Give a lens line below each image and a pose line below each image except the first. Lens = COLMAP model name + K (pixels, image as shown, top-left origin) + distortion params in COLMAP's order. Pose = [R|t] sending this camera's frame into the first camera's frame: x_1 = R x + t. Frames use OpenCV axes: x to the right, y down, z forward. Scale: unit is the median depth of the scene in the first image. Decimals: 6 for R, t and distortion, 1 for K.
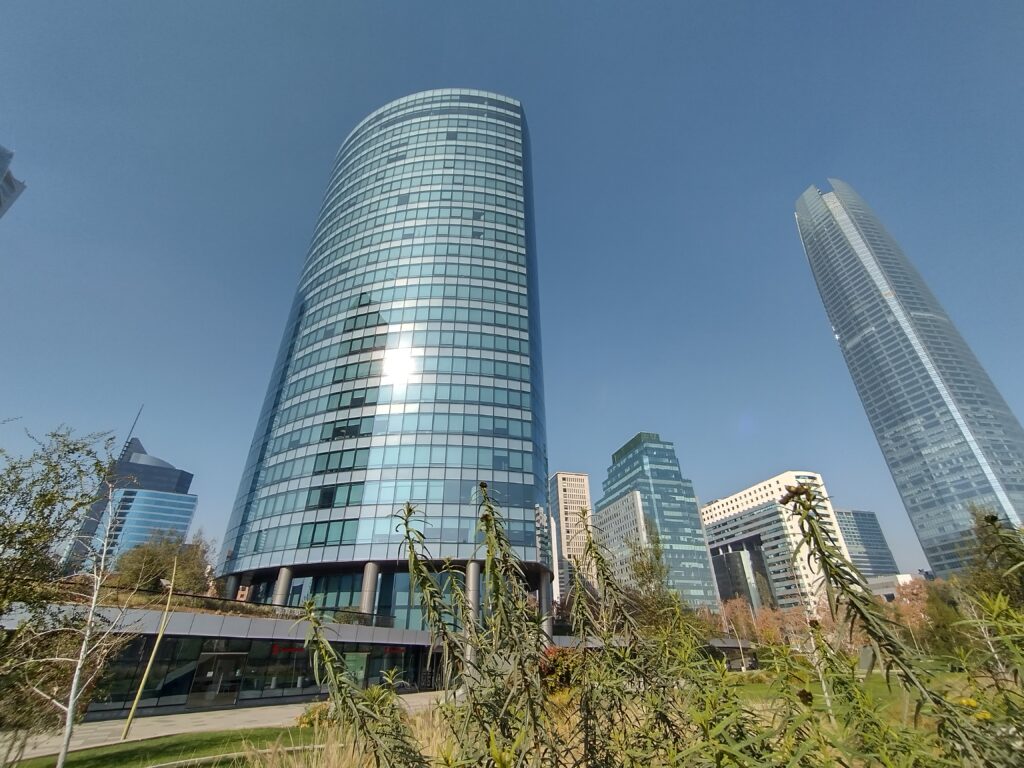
lens RADIAL K [[465.2, 0, 504.1], [0, 465.2, 384.6], [0, 0, 1]] dist [0.000190, 0.000699]
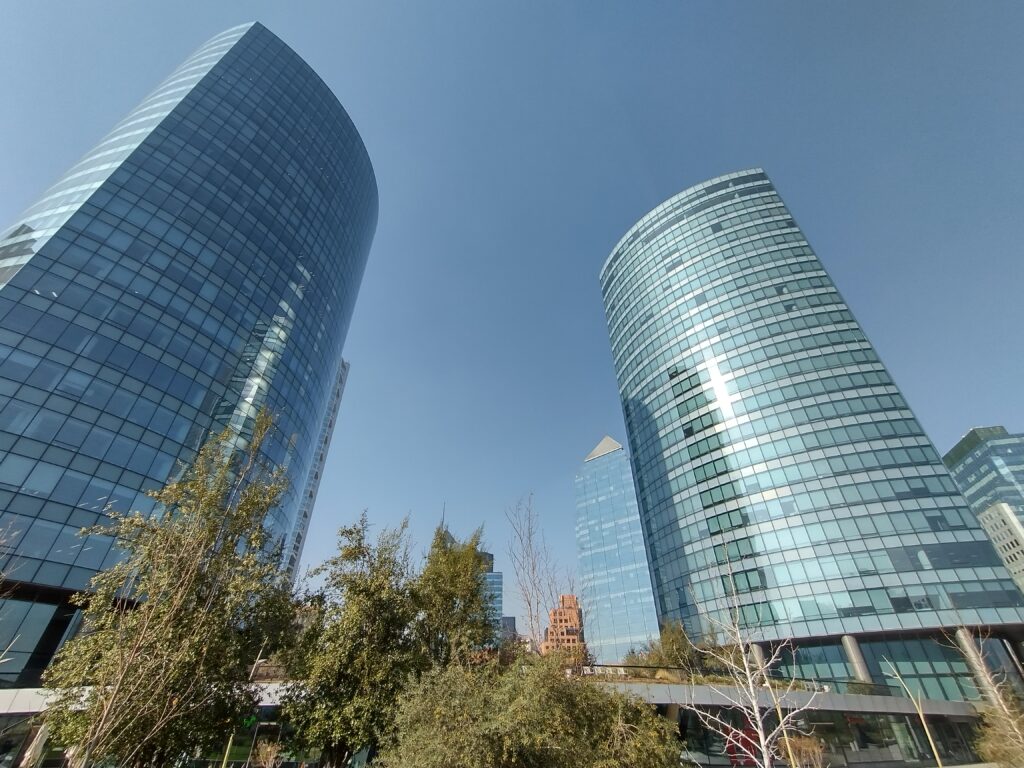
lens RADIAL K [[465.2, 0, 504.1], [0, 465.2, 384.6], [0, 0, 1]] dist [0.000190, 0.000699]
pose [[0.875087, -0.281546, -0.393642, -0.252830], [0.240141, 0.958779, -0.151904, -0.140639], [0.420184, 0.038399, 0.906626, -0.241892]]
